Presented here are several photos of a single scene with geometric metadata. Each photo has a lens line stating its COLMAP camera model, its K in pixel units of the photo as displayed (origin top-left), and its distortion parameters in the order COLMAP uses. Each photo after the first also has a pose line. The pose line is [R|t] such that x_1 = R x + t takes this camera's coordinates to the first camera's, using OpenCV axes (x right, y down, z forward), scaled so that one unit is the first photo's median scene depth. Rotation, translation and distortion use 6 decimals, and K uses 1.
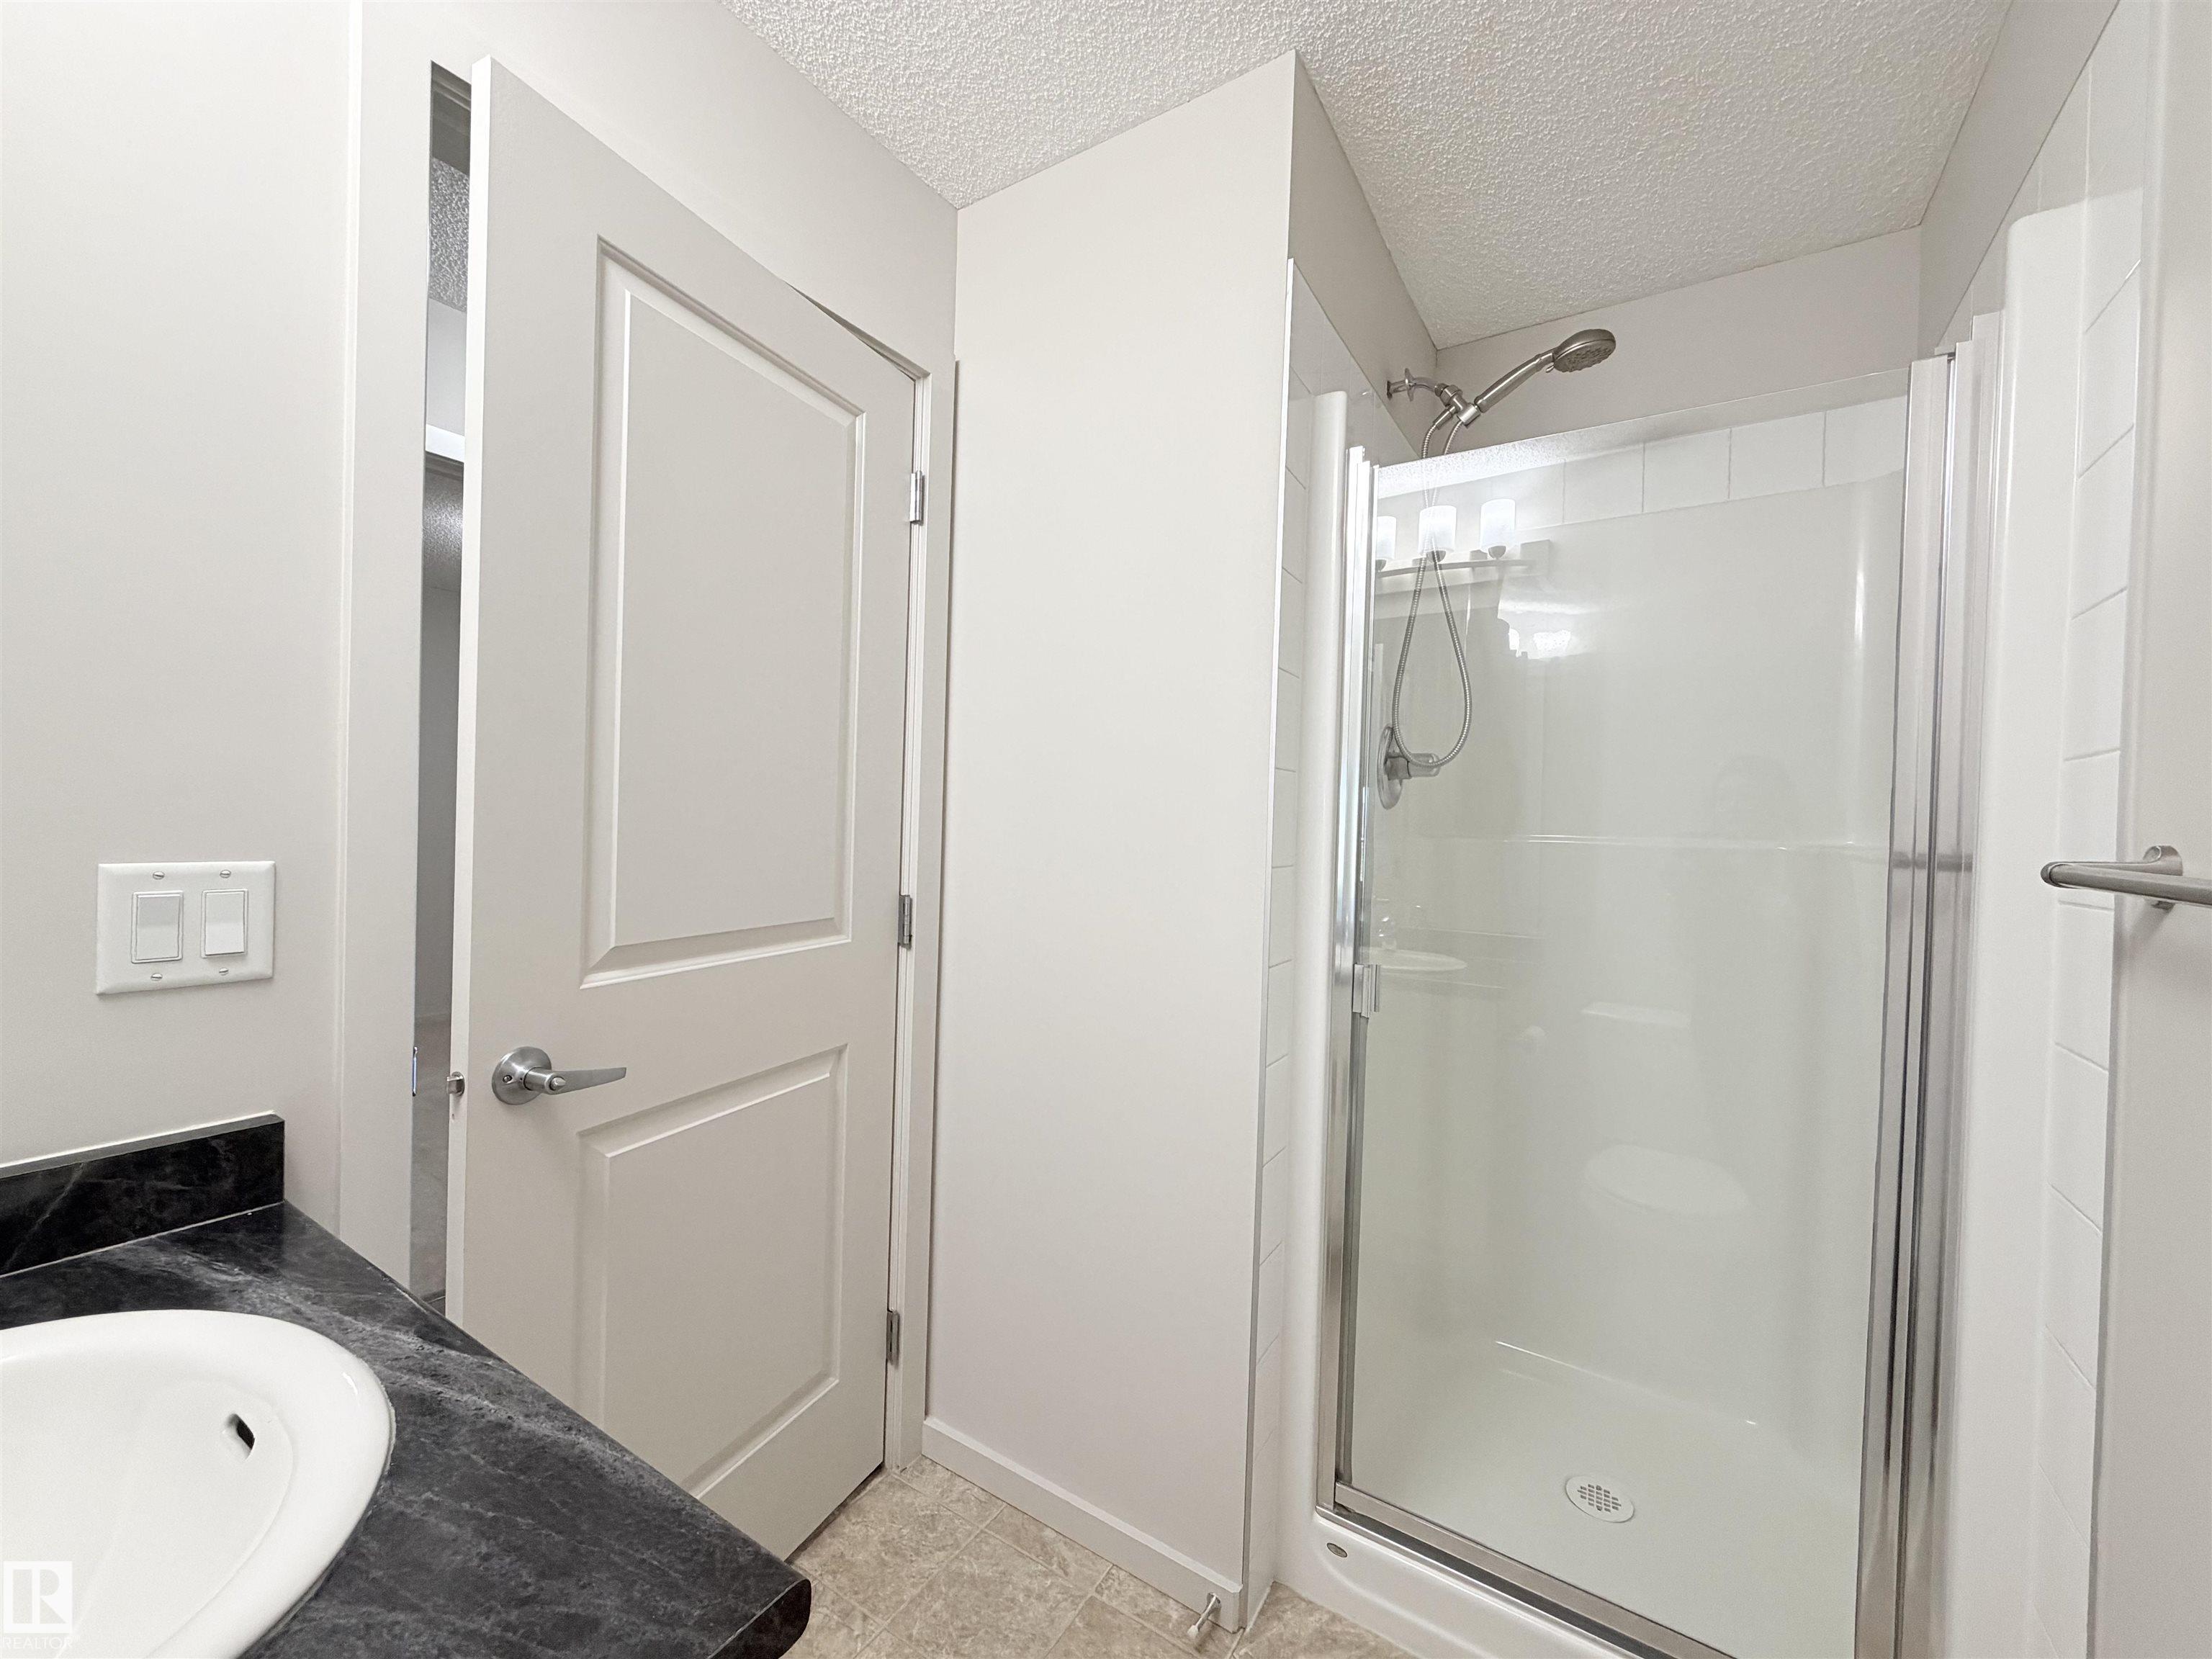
lens RADIAL K [[886.8, 0, 1100.4], [0, 886.8, 830.9], [0, 0, 1]] dist [0.000502, -0.000042]
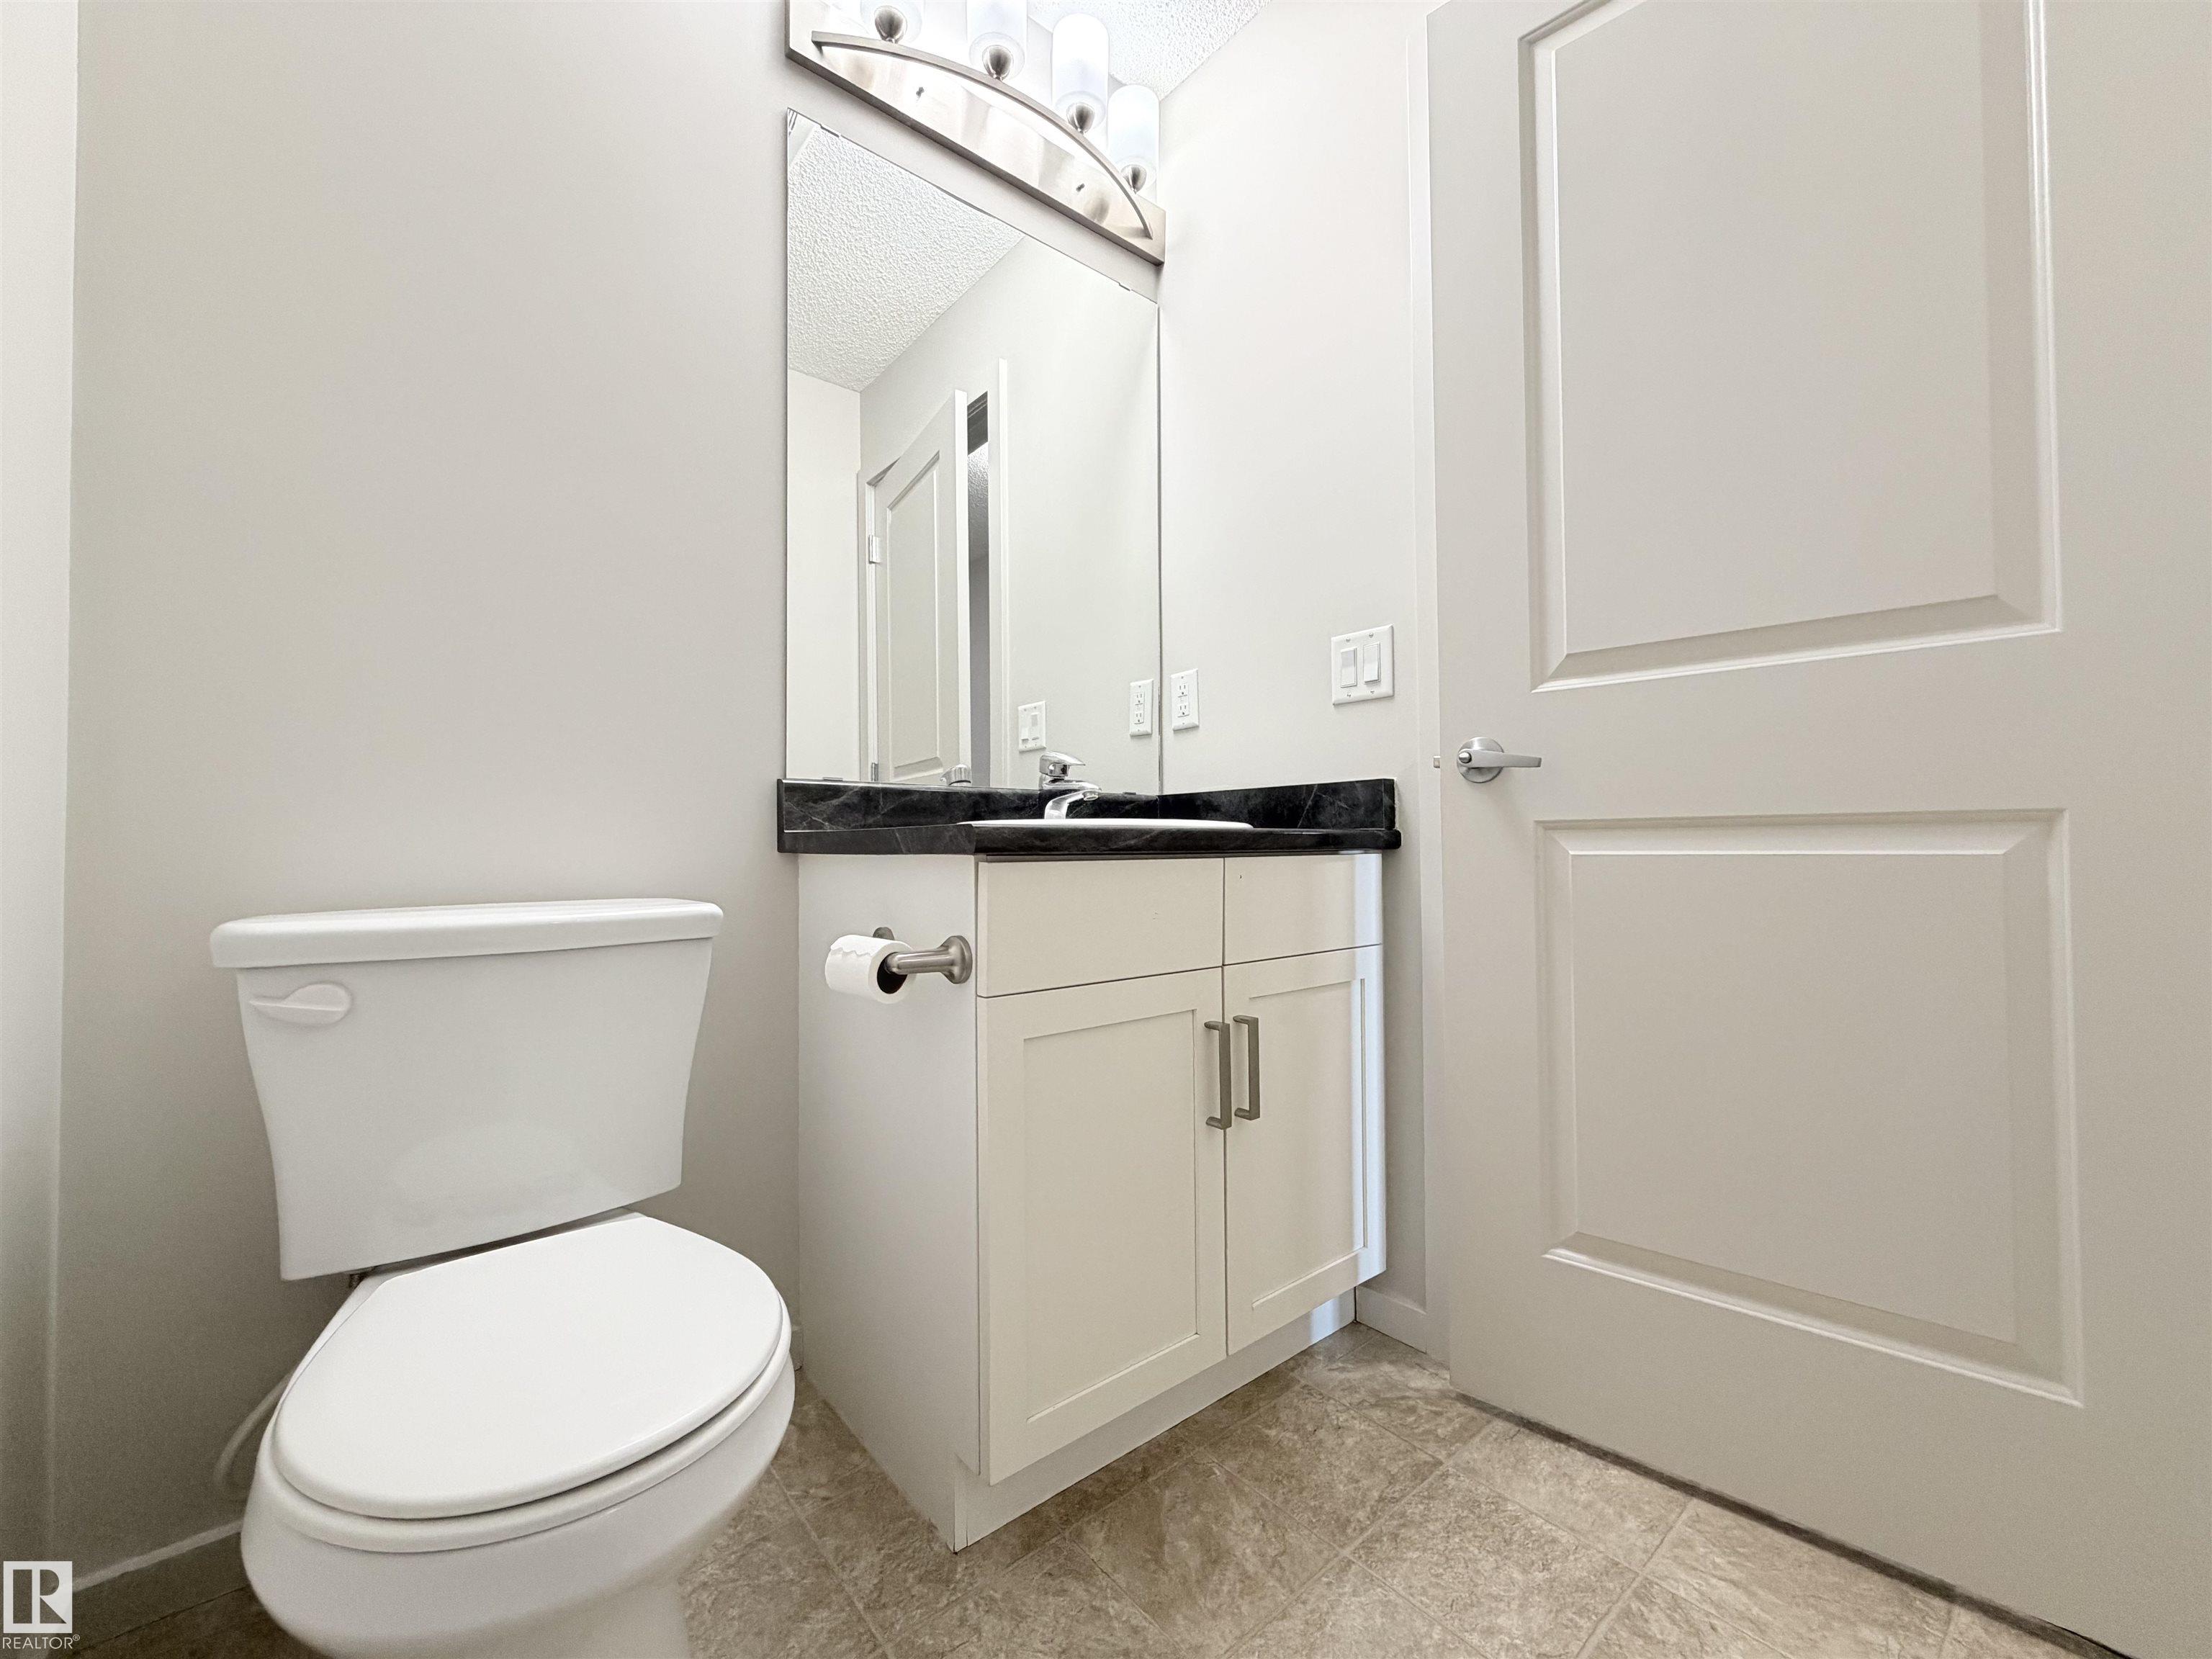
lens RADIAL K [[886.8, 0, 1100.4], [0, 886.8, 830.9], [0, 0, 1]] dist [0.000502, -0.000042]
pose [[-0.296087, -0.043114, -0.954187, 0.785352], [-0.013663, 0.999070, -0.040902, 0.498994], [0.955063, 0.000927, -0.296401, 0.993253]]
